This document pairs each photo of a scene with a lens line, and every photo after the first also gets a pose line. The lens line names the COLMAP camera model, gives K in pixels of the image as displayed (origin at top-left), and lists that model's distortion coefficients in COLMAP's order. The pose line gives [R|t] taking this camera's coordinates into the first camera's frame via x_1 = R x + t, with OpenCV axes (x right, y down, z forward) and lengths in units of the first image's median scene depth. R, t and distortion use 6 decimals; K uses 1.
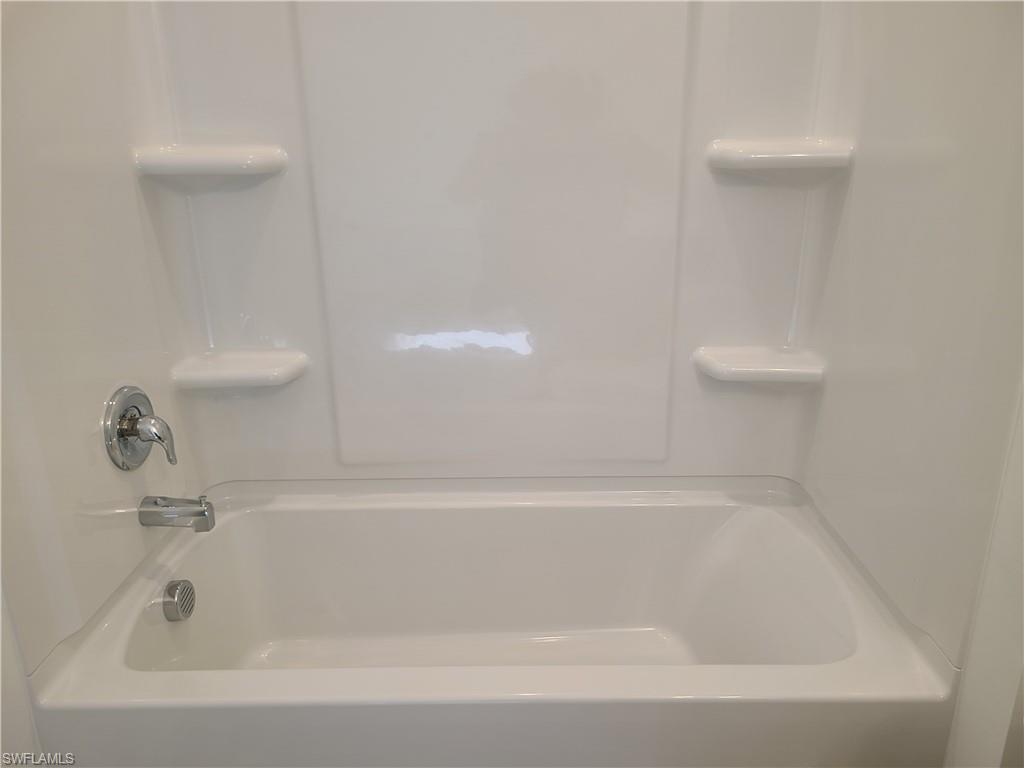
lens RADIAL K [[763.1, 0, 534.7], [0, 763.1, 385.5], [0, 0, 1]] dist [0.114243, -0.118482]
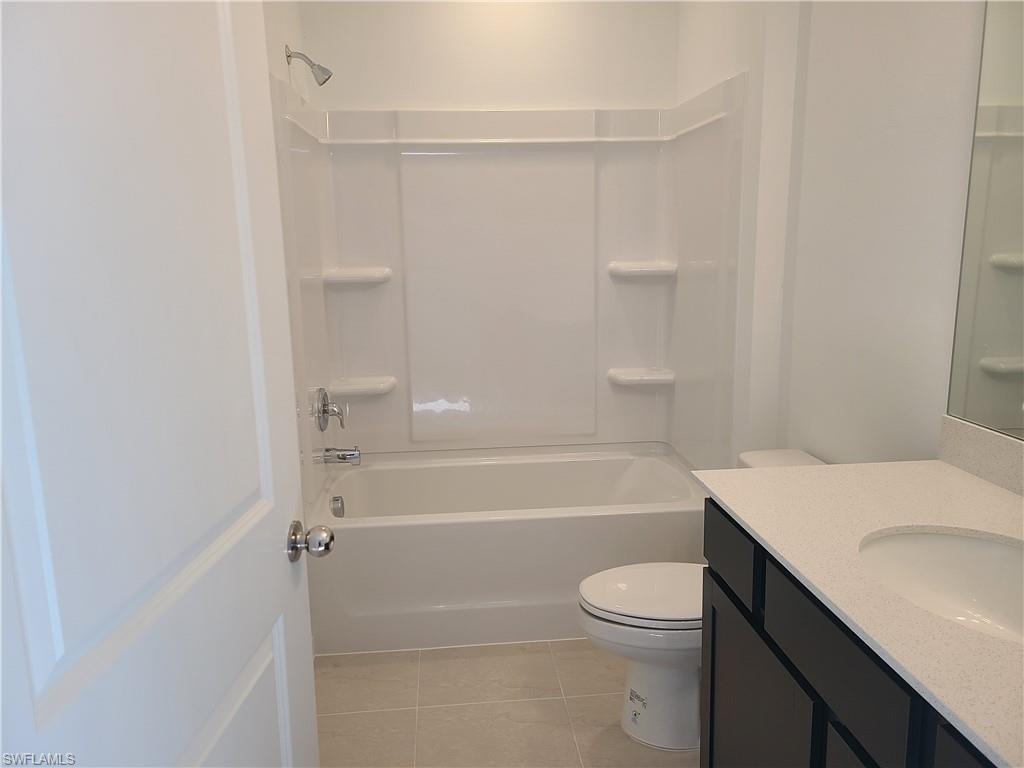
lens RADIAL K [[773.5, 0, 523.8], [0, 773.5, 383.4], [0, 0, 1]] dist [0.032960, -0.000526]
pose [[0.995461, -0.025118, 0.091799, -0.169432], [0.037730, 0.989665, -0.138345, 0.242642], [-0.087376, 0.141181, 0.986120, -0.841394]]
